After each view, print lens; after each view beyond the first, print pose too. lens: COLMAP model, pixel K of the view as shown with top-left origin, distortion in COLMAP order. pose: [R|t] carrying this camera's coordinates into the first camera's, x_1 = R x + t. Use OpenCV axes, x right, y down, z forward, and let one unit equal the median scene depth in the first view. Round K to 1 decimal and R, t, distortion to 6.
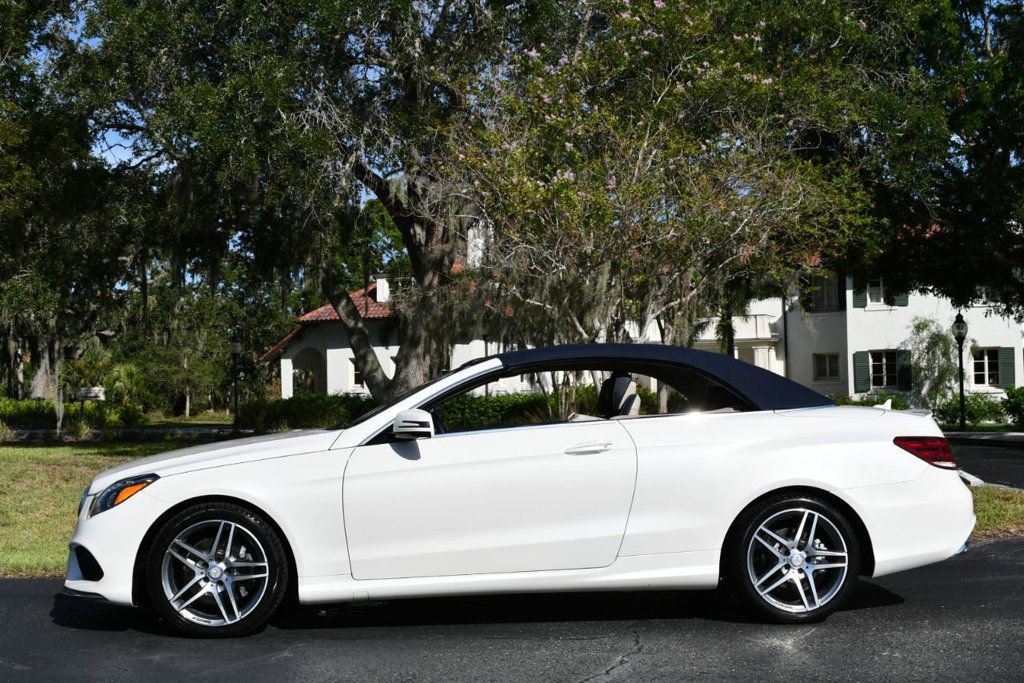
lens RADIAL K [[1409.0, 0, 512.0], [0, 1409.0, 341.5], [0, 0, 1]] dist [-0.054287, -0.006400]
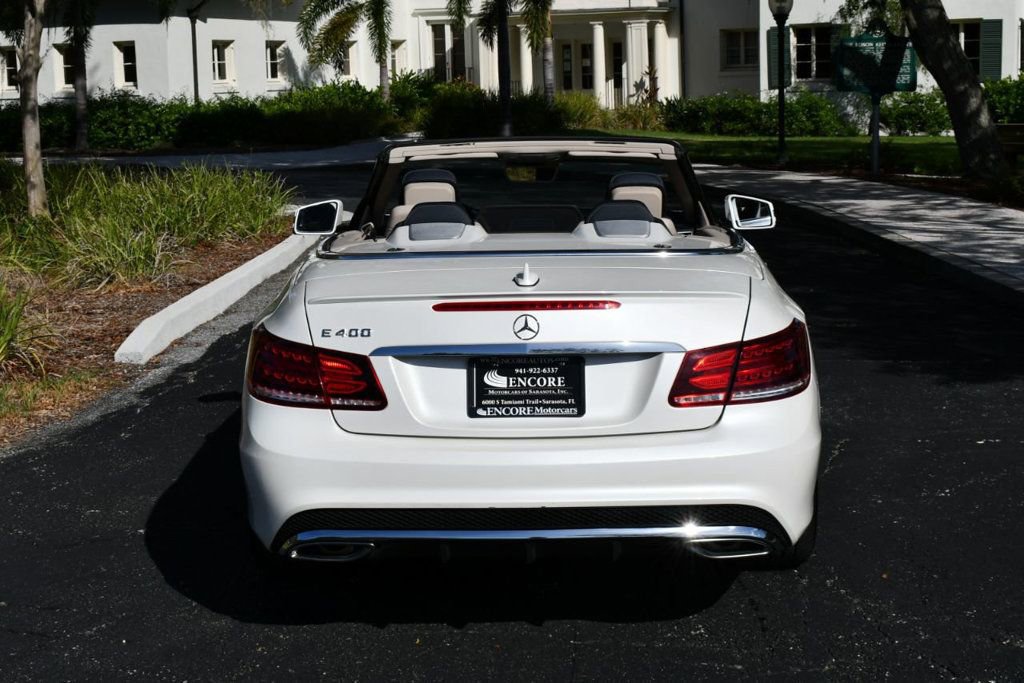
lens RADIAL K [[1678.2, 0, 535.4], [0, 1678.2, 340.3], [0, 0, 1]] dist [-0.010118, -0.002566]
pose [[0.994573, 0.008620, -0.103687, 0.330018], [0.012904, 0.978648, 0.205136, -0.018454], [0.103242, -0.205361, 0.973226, 0.269910]]
